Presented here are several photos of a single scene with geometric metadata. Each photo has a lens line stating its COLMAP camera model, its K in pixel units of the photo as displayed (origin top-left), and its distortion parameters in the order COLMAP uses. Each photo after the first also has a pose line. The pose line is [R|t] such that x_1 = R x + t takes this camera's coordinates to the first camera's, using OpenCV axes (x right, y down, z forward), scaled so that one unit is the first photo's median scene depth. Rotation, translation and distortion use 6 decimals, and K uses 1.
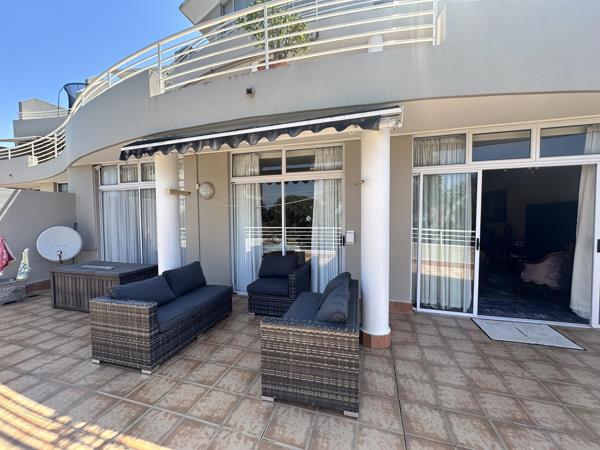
lens RADIAL K [[244.0, 0, 300.0], [0, 244.0, 225.0], [0, 0, 1]] dist [-0.000964, -0.000260]
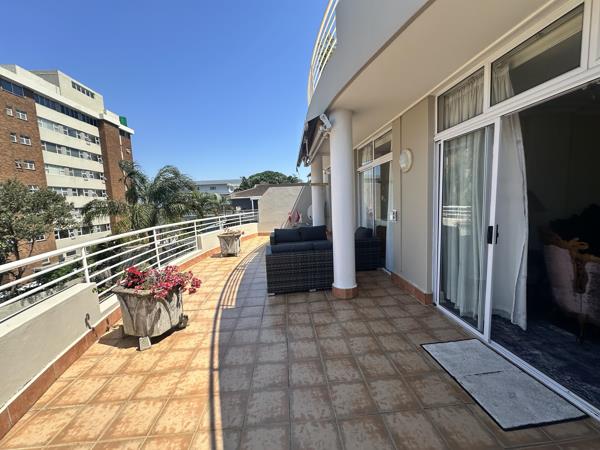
lens RADIAL K [[244.0, 0, 300.0], [0, 244.0, 225.0], [0, 0, 1]] dist [-0.000964, -0.000260]
pose [[0.344274, 0.088016, -0.934735, 1.358074], [-0.000303, 0.995606, 0.093636, -0.010836], [0.938869, -0.031953, 0.342788, 0.339573]]
